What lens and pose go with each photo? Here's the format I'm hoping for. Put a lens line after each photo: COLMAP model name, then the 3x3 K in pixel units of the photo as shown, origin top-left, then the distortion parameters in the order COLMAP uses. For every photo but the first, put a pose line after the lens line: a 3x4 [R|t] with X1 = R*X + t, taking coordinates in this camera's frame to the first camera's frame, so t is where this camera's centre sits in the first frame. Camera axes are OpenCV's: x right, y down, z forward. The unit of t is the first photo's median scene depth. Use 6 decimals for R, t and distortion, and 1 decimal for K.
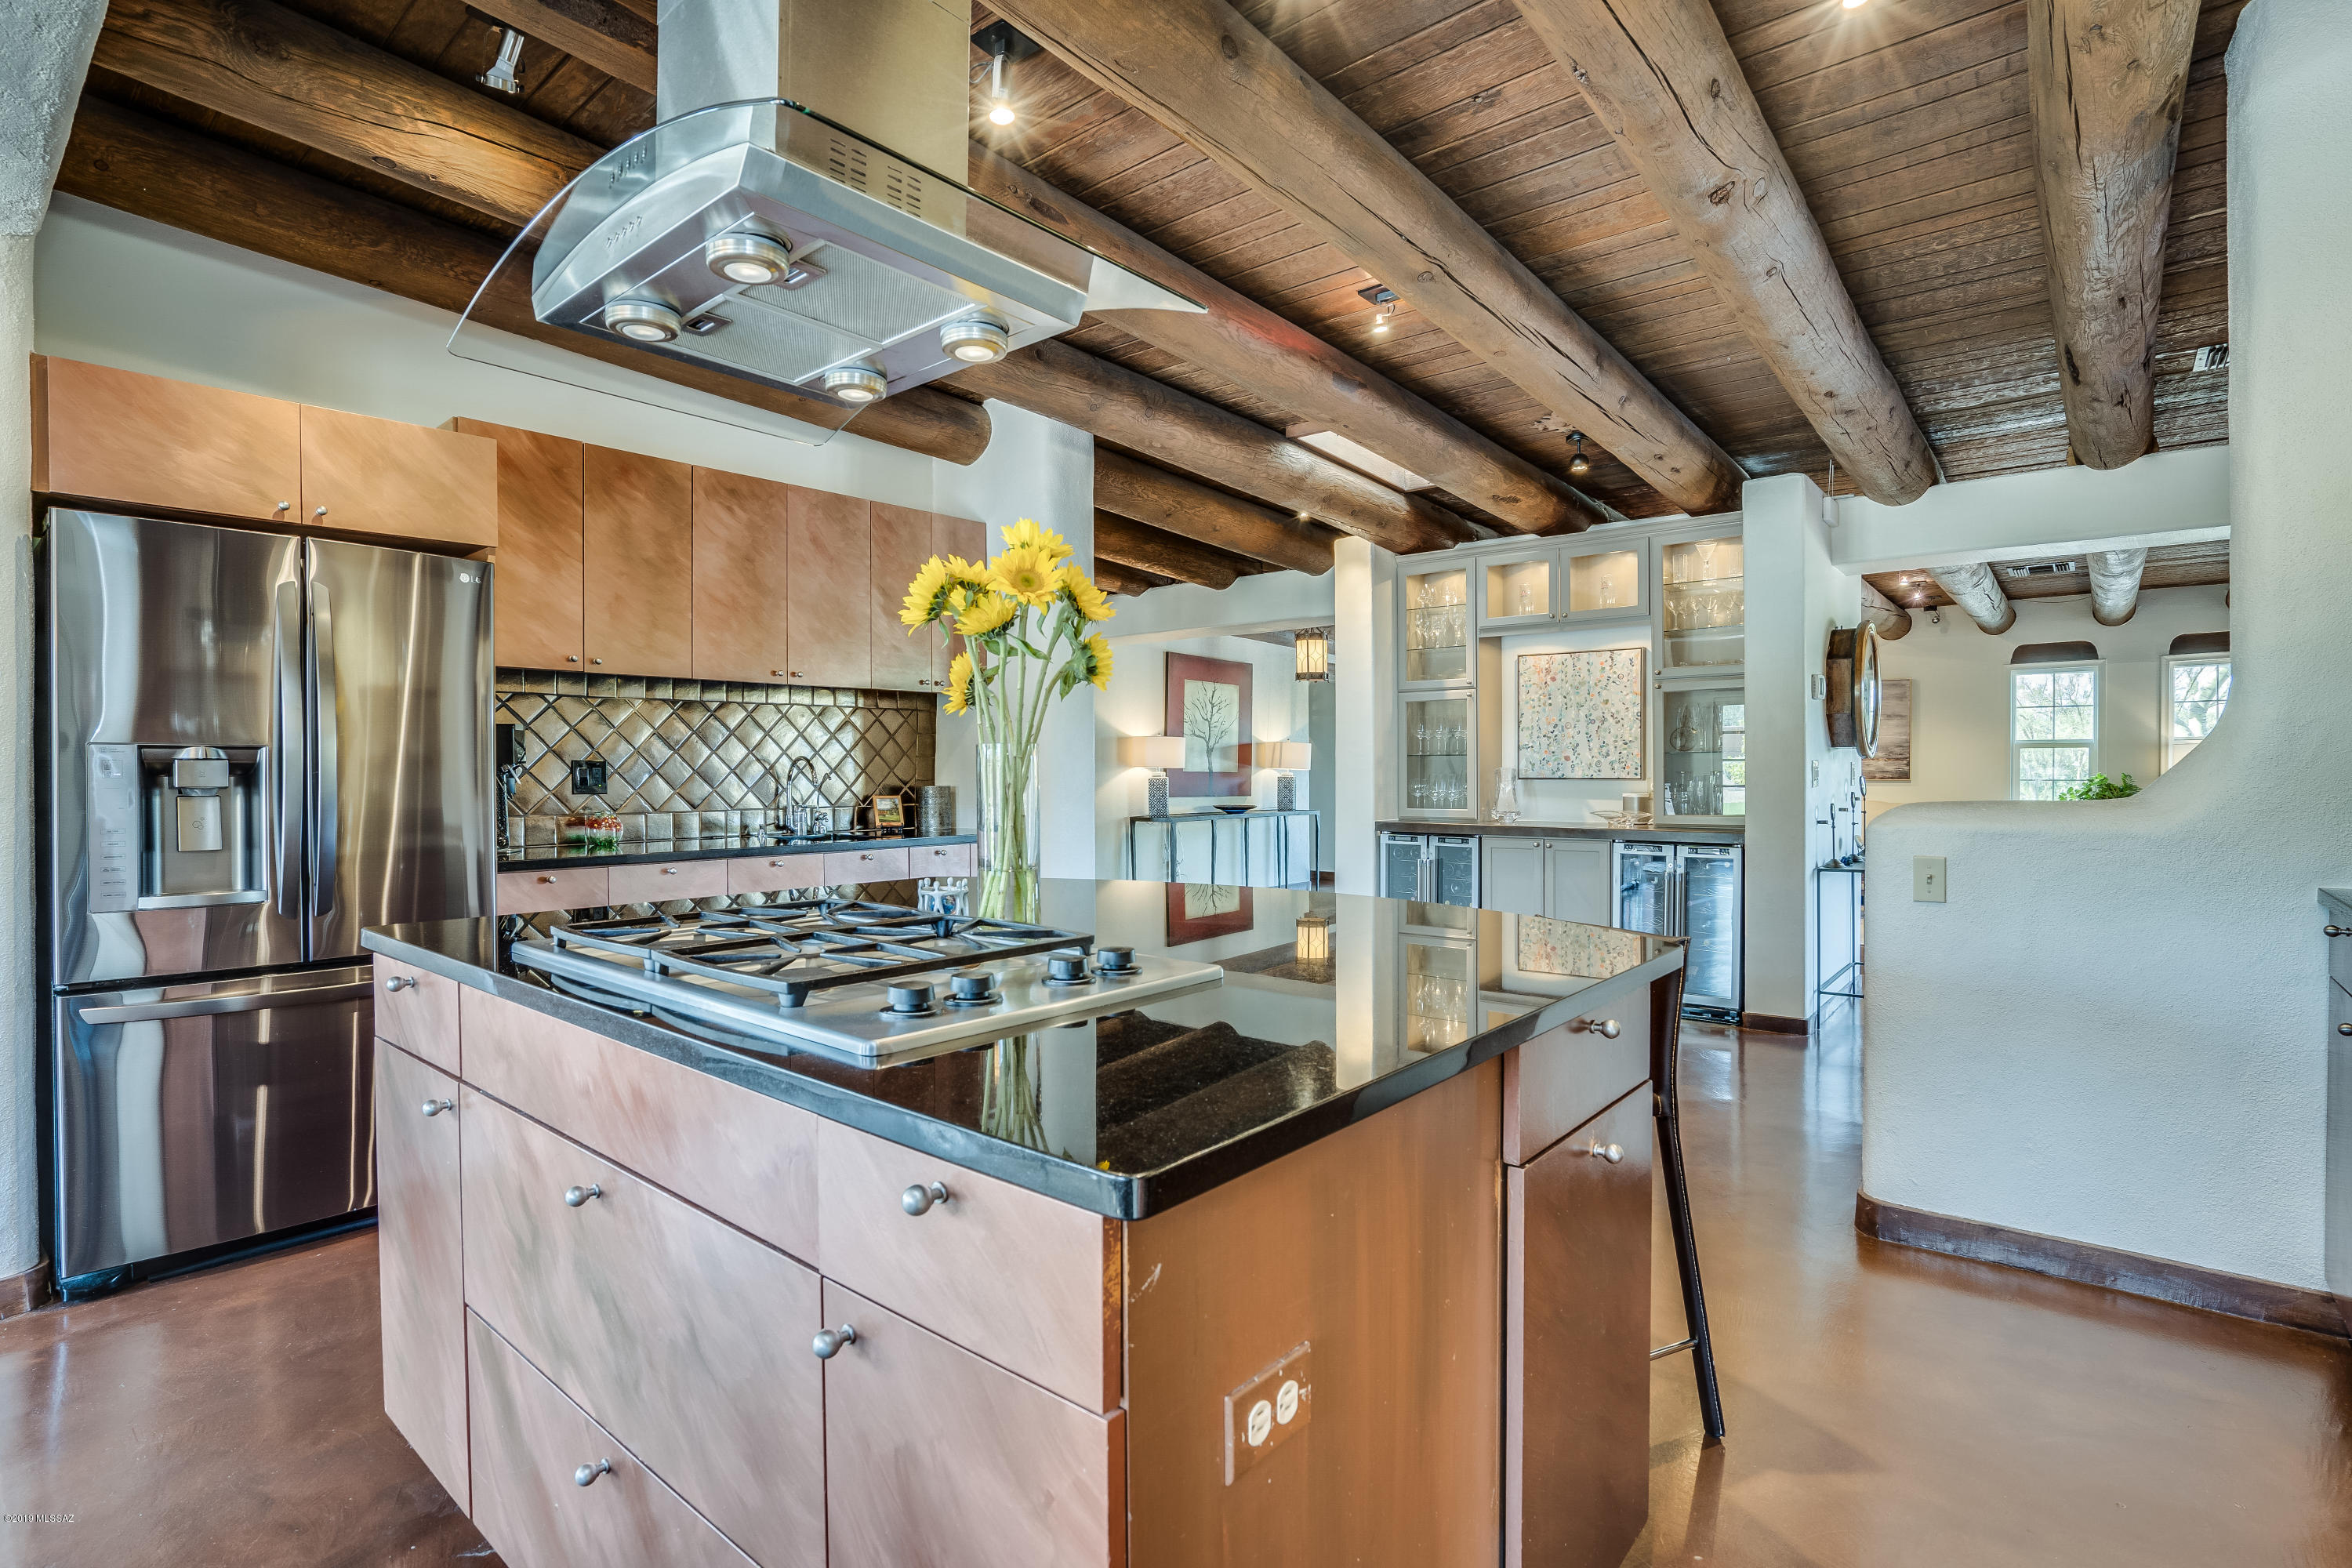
lens RADIAL K [[1065.6, 0, 1176.0], [0, 1065.6, 784.0], [0, 0, 1]] dist [-0.038306, -0.000325]
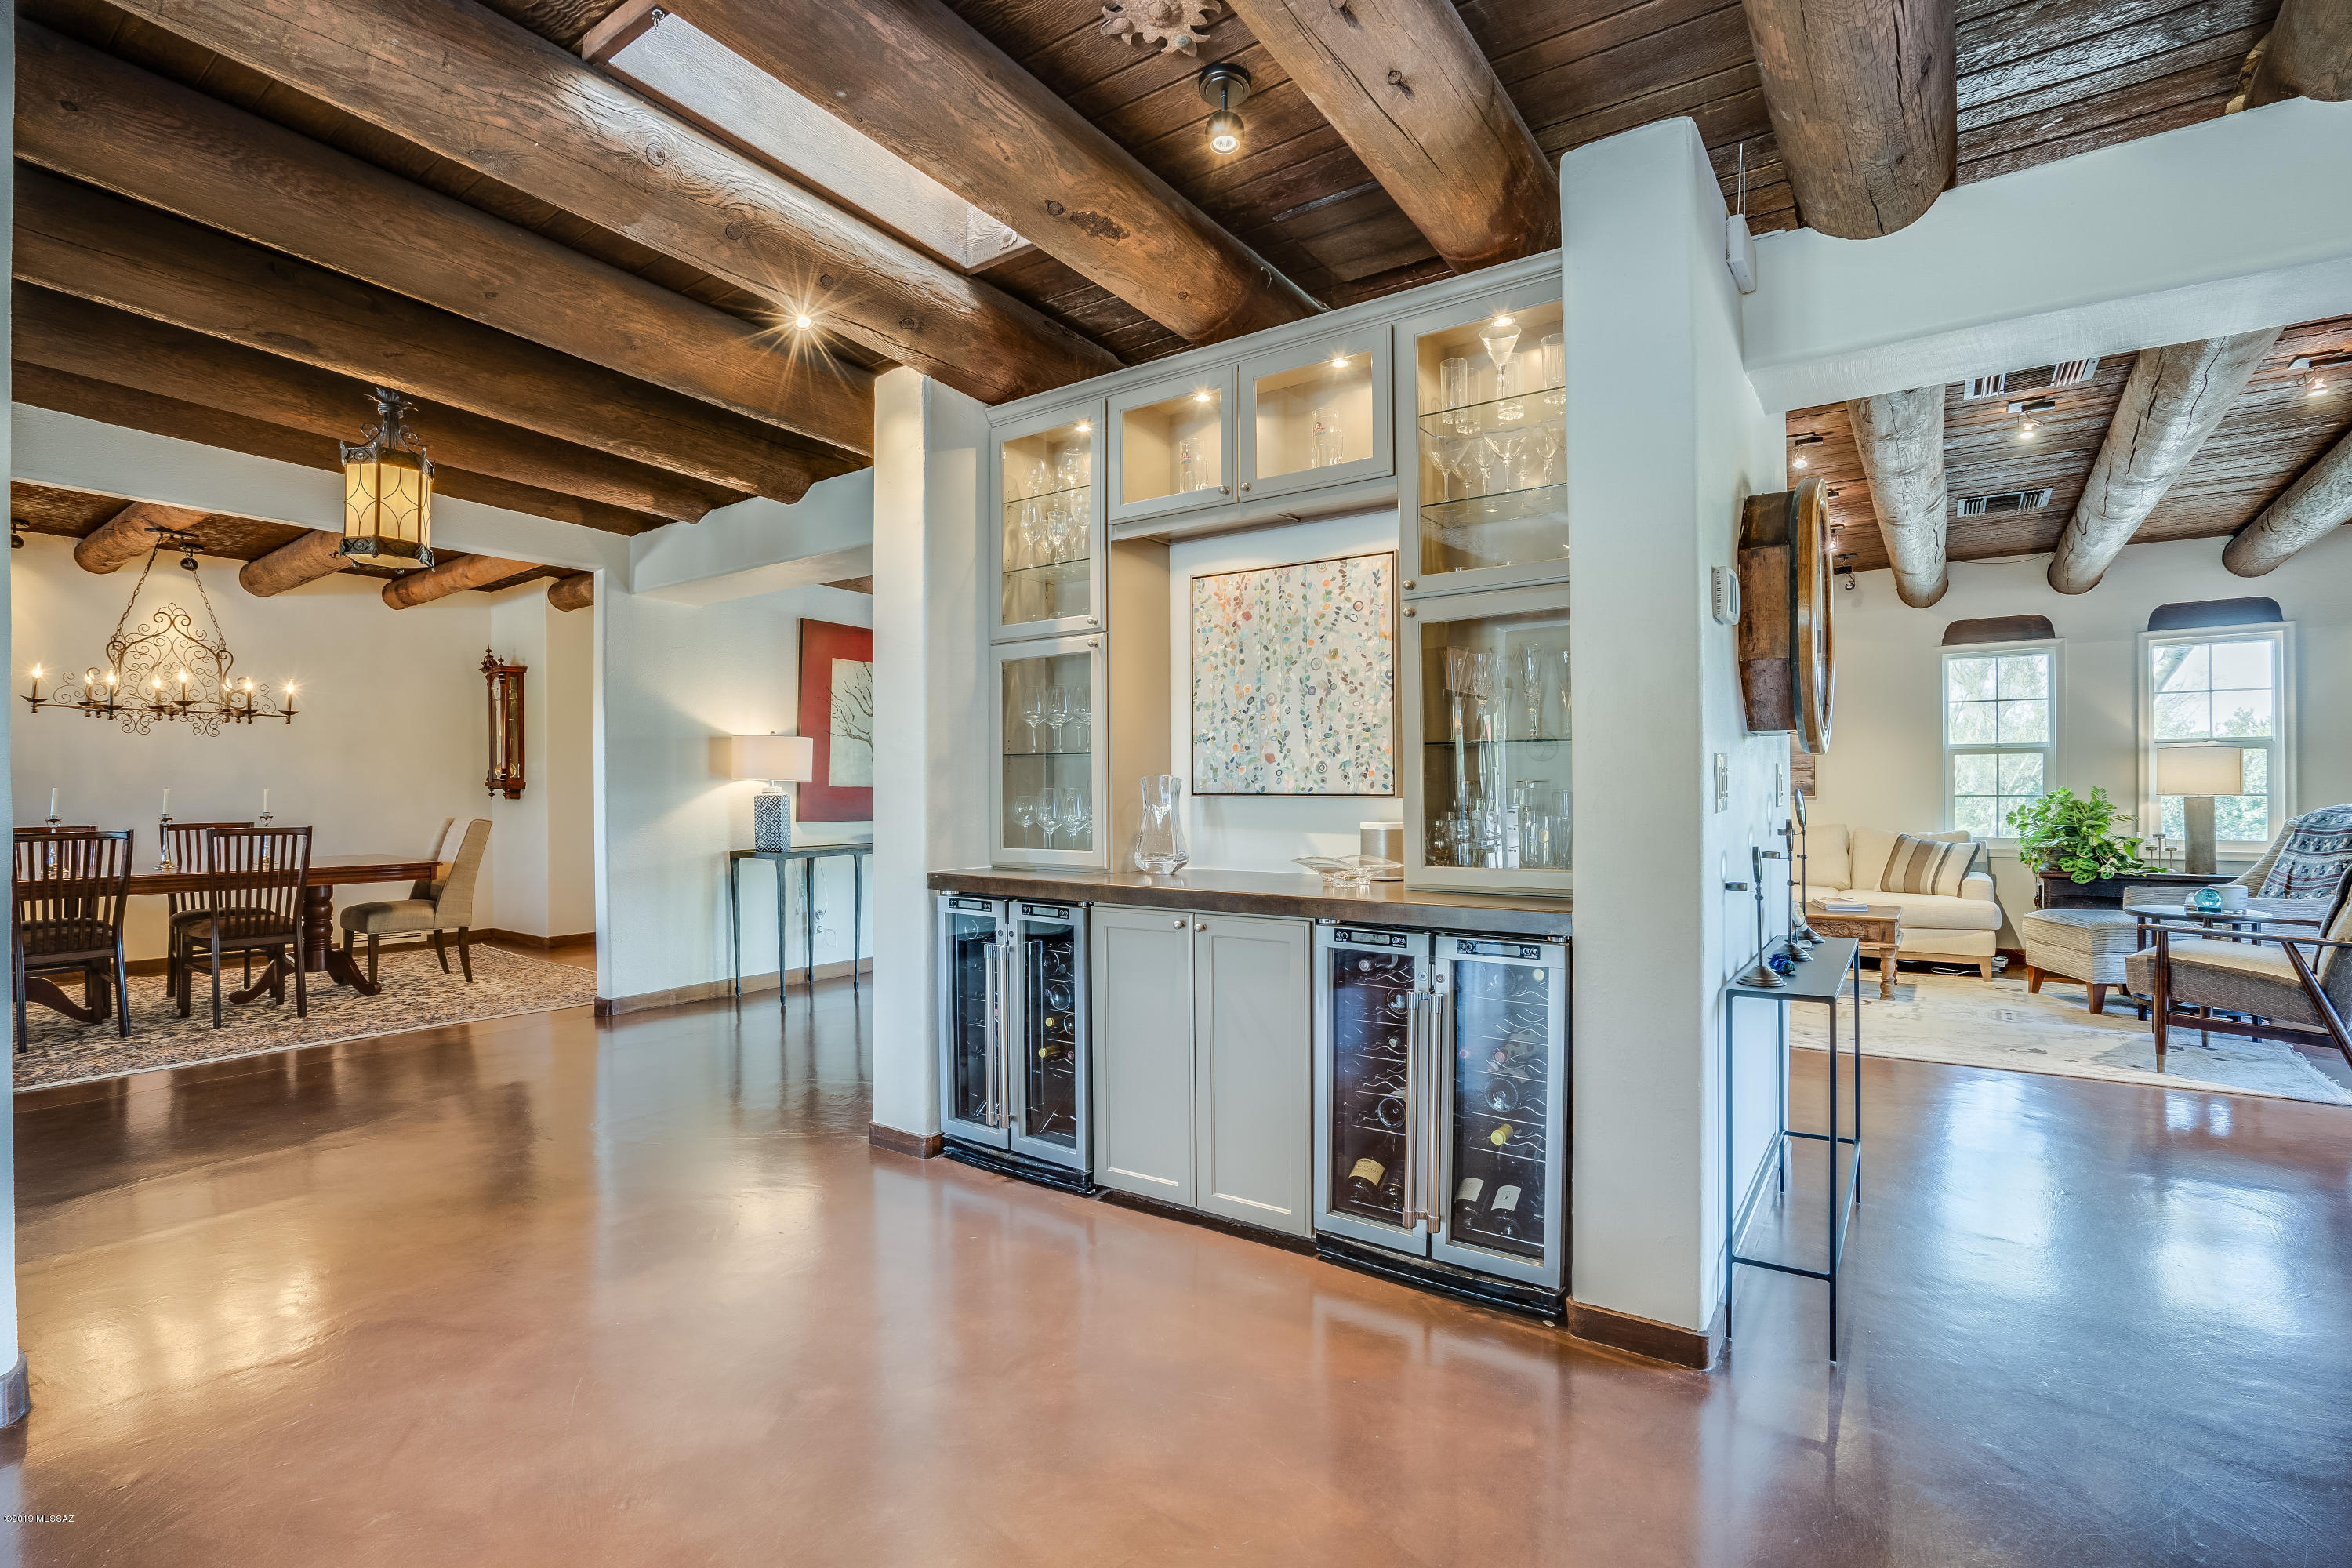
lens RADIAL K [[1124.5, 0, 1088.1], [0, 1124.5, 789.0], [0, 0, 1]] dist [-0.037584, 0.001208]
pose [[0.998754, -0.002319, 0.049855, 0.244670], [0.002834, 0.999943, -0.010273, -0.002417], [-0.049829, 0.010401, 0.998704, 0.419646]]
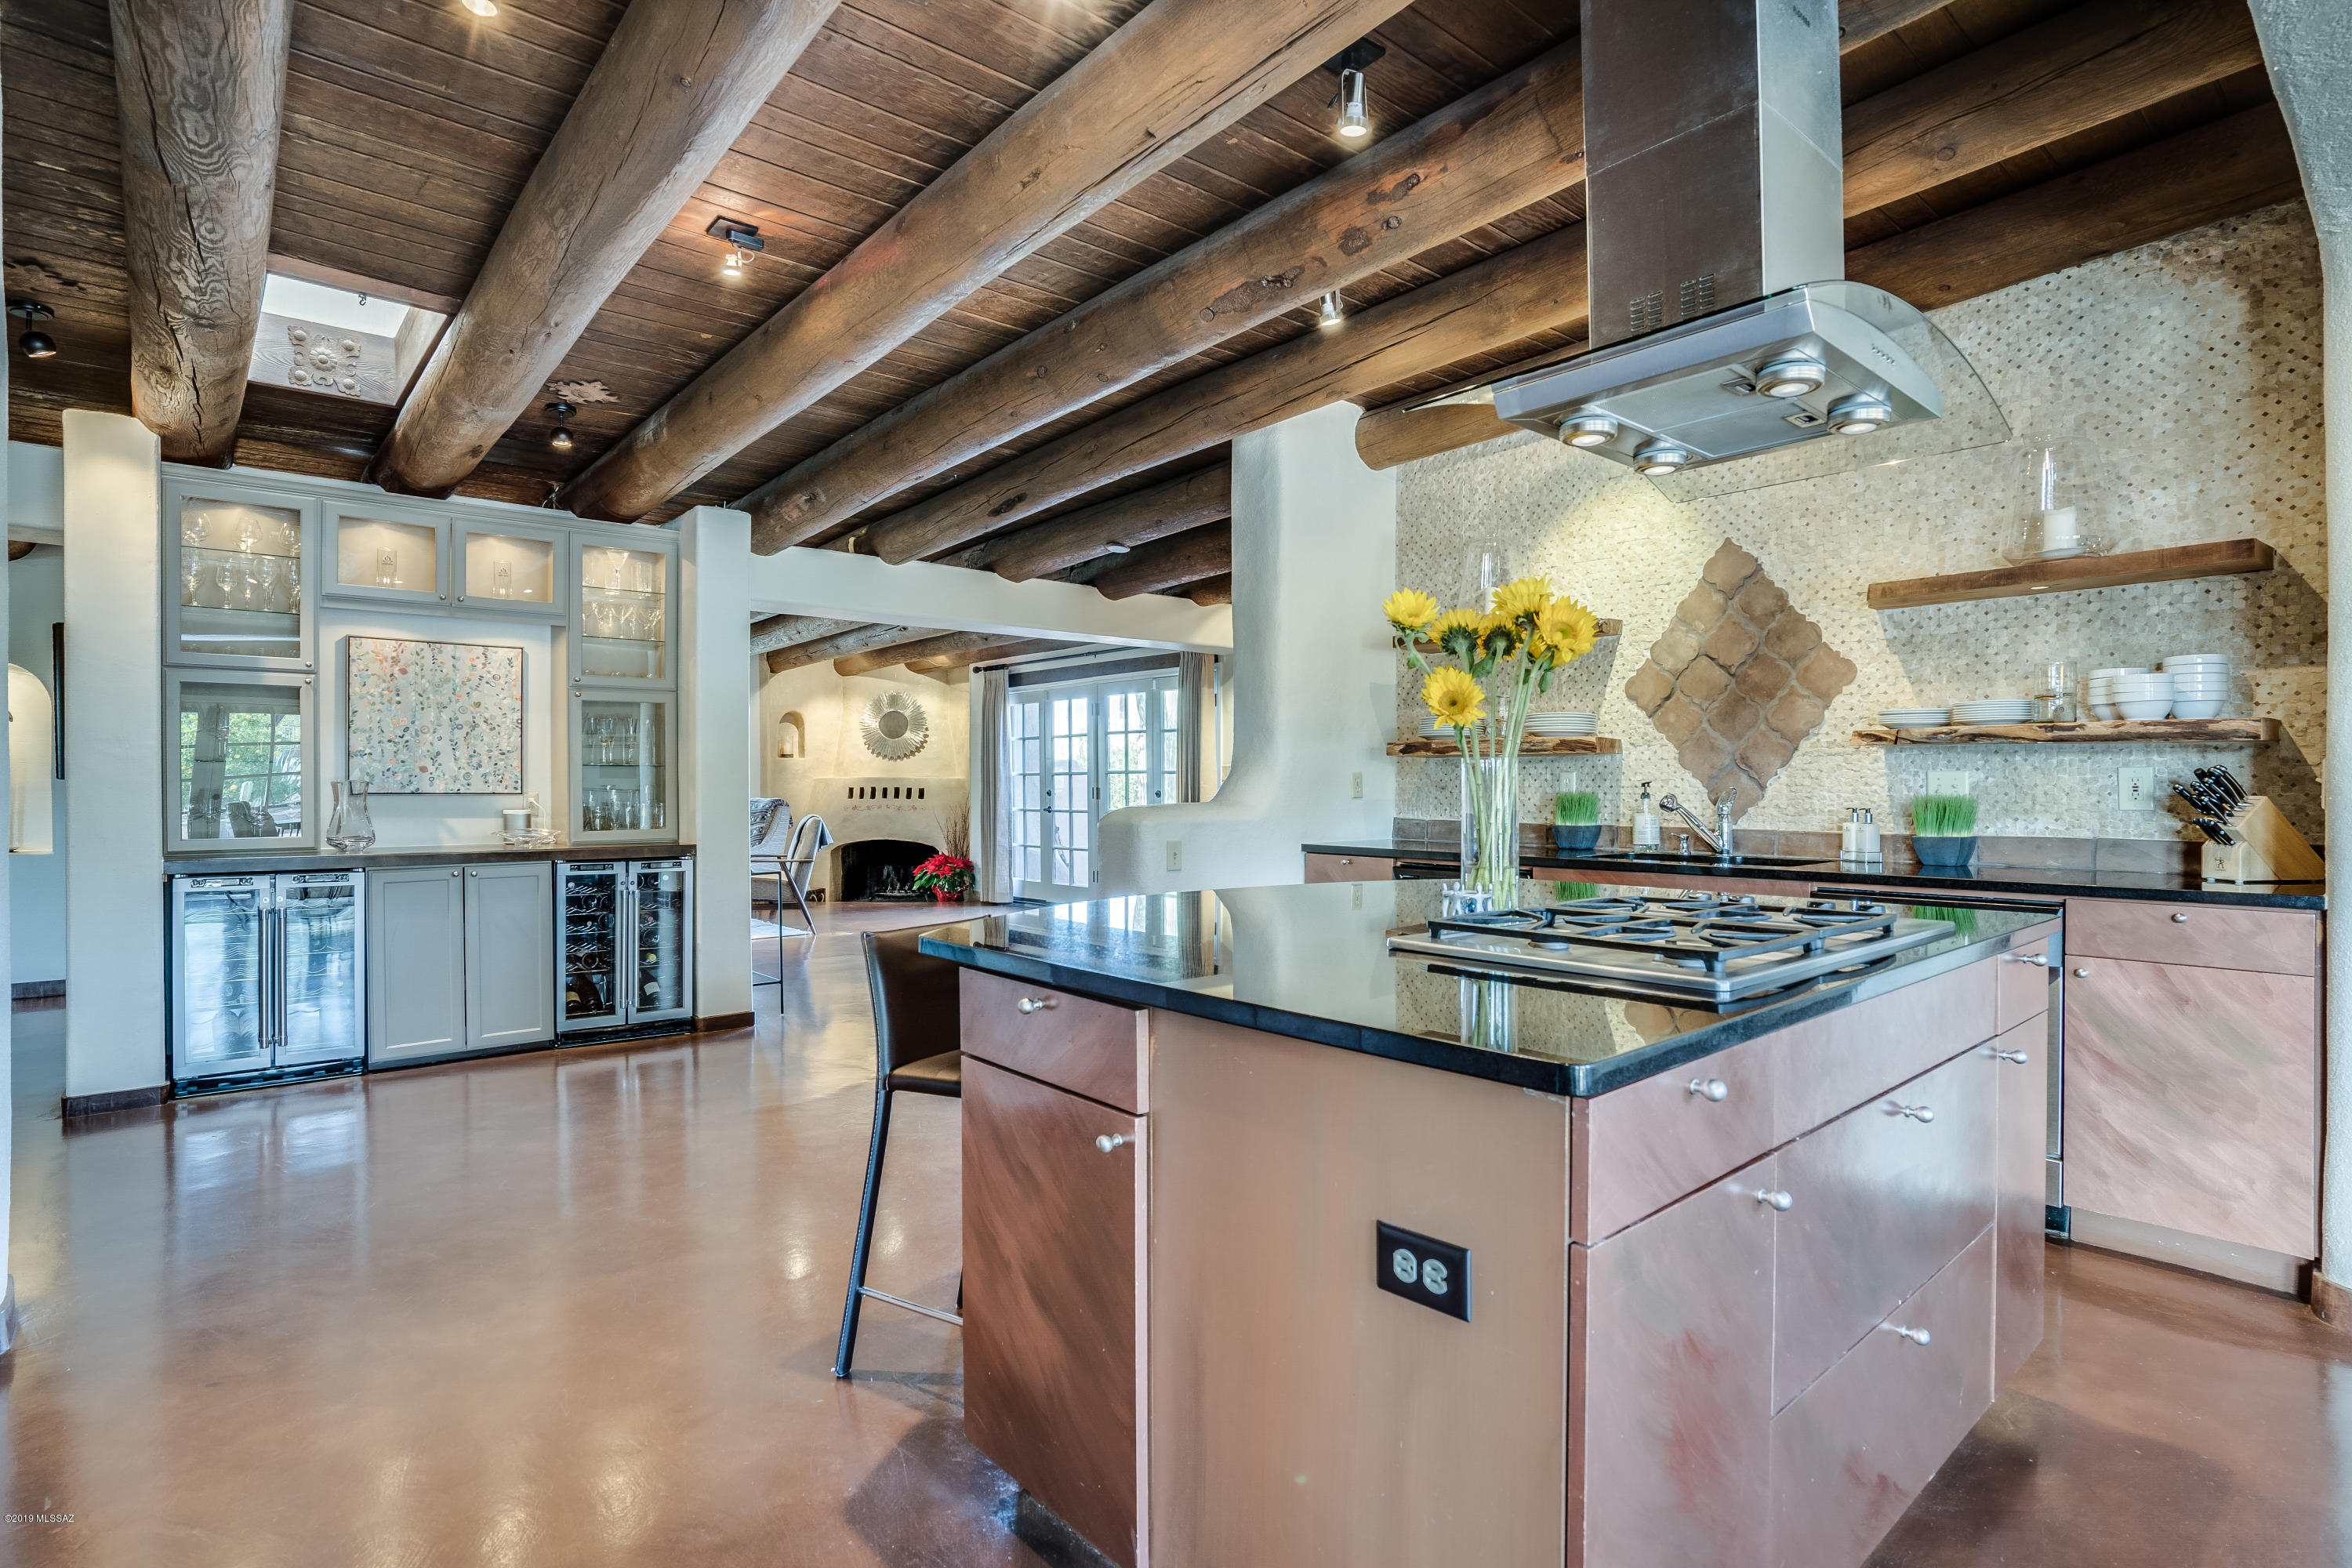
lens RADIAL K [[1094.7, 0, 1170.8], [0, 1094.7, 785.7], [0, 0, 1]] dist [-0.066464, 0.026980]
pose [[0.194596, 0.001121, 0.980883, -0.331485], [0.012314, 0.999918, -0.003586, -0.001283], [-0.980806, 0.012776, 0.194566, 0.267620]]
